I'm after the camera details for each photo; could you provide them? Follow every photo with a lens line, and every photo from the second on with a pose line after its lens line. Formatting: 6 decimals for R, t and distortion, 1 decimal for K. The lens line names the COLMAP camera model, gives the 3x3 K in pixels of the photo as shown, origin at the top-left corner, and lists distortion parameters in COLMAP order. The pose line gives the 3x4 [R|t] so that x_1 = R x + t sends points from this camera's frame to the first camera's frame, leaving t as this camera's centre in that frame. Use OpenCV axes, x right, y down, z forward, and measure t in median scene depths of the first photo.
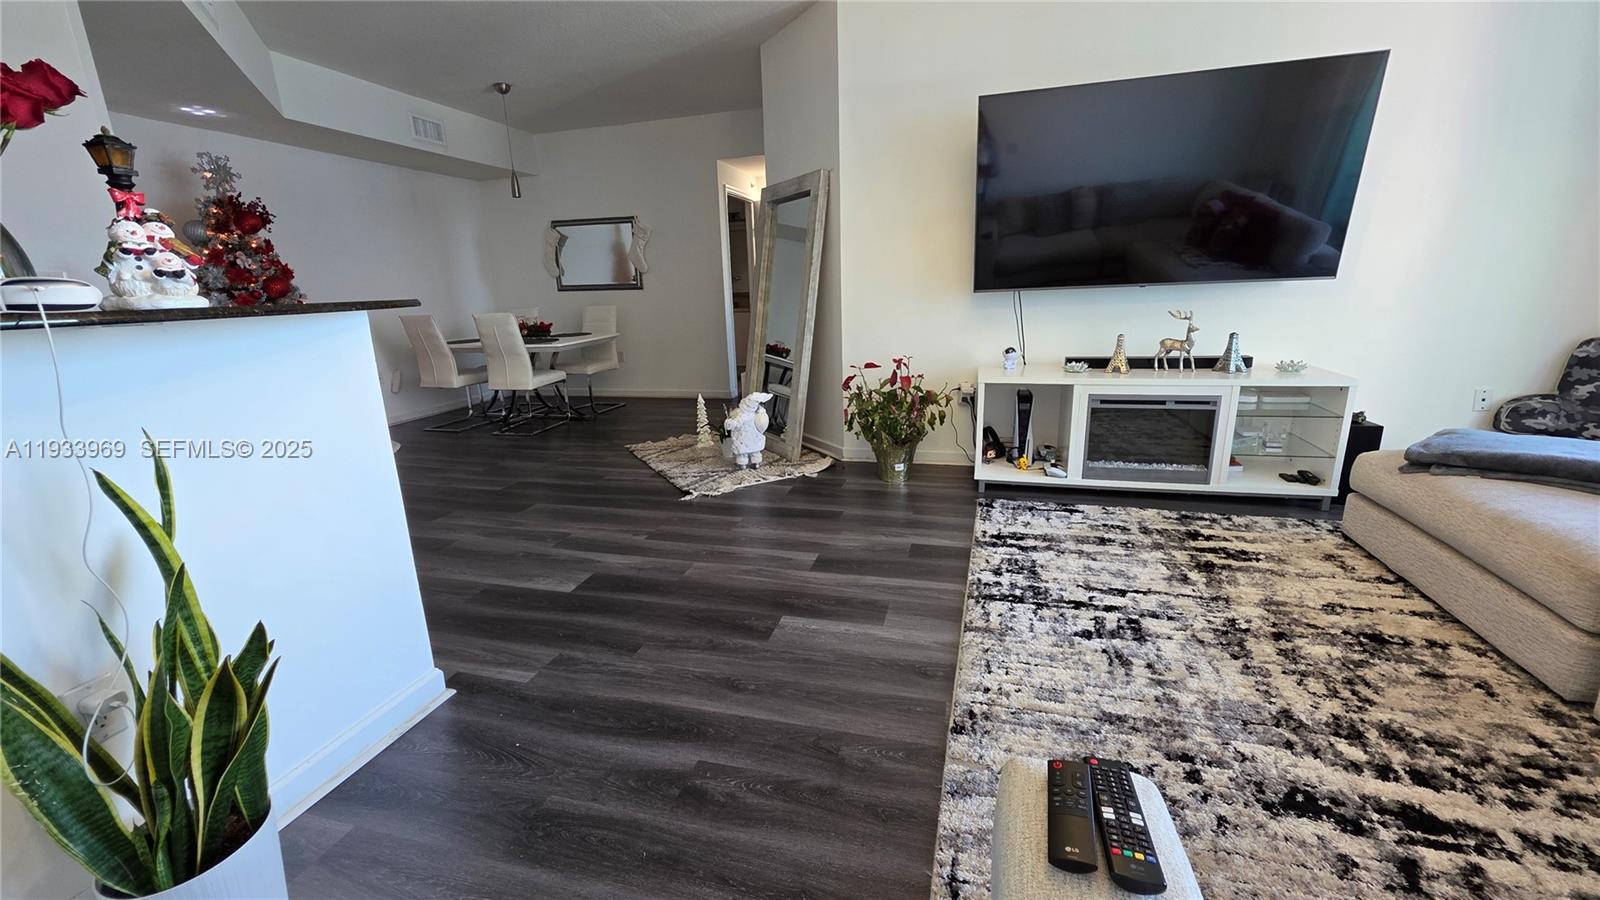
lens RADIAL K [[644.4, 0, 800.0], [0, 644.4, 450.0], [0, 0, 1]] dist [0.001317, 0.000185]
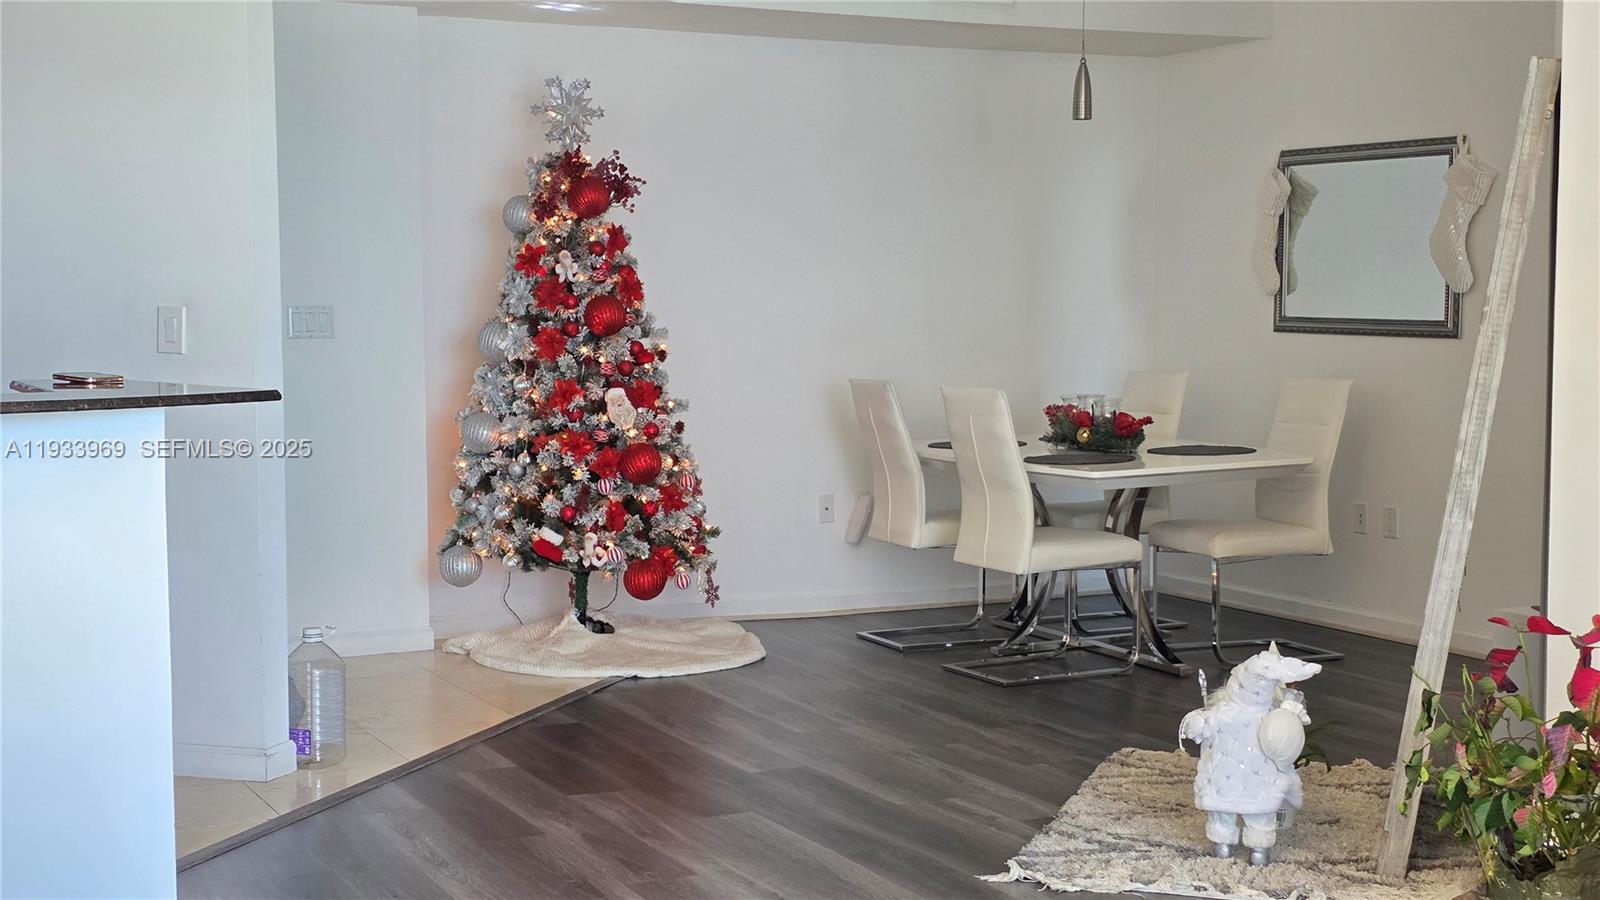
lens RADIAL K [[2149.8, 0, 800.0], [0, 2149.8, 450.0], [0, 0, 1]] dist [0.228724, -0.913180]
pose [[0.672142, 0.084696, -0.735562, 0.489459], [-0.202782, 0.976510, -0.072858, -0.043134], [0.712113, 0.198130, 0.673528, -0.034024]]
